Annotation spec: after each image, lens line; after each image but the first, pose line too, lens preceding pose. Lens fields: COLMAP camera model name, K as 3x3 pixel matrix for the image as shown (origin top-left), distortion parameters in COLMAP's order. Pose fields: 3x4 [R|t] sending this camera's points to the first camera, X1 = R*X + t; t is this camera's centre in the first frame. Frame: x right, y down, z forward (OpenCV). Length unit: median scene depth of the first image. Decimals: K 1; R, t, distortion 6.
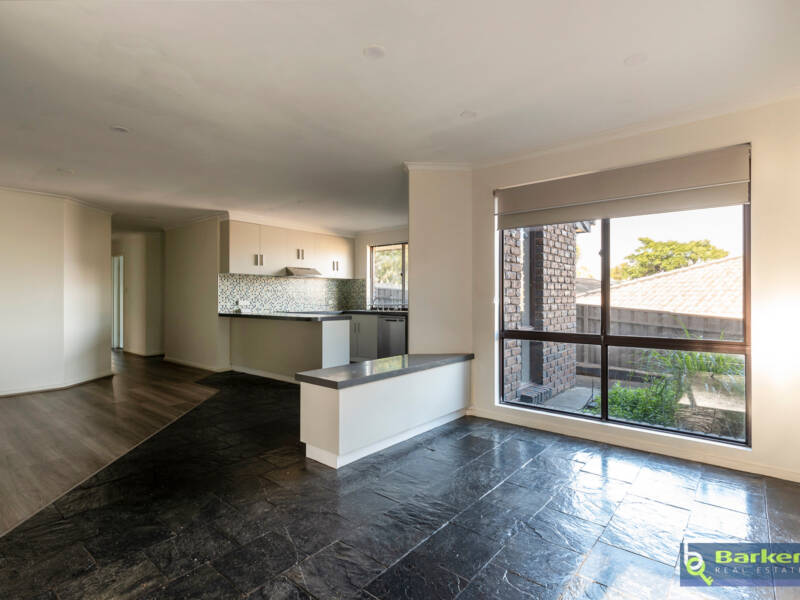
lens RADIAL K [[406.1, 0, 399.6], [0, 406.1, 304.4], [0, 0, 1]] dist [-0.002682, -0.000096]
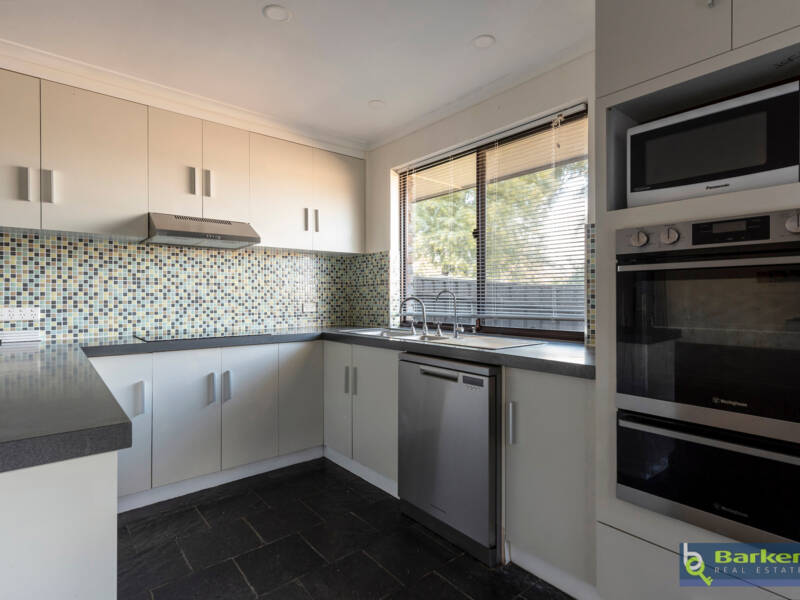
lens RADIAL K [[406.1, 0, 398.8], [0, 406.1, 298.7], [0, 0, 1]] dist [-0.002682, -0.000096]
pose [[0.983258, 0.008275, -0.182033, 0.003202], [-0.007615, 0.999962, 0.004328, -0.018018], [0.182062, -0.002870, 0.983283, 0.624294]]
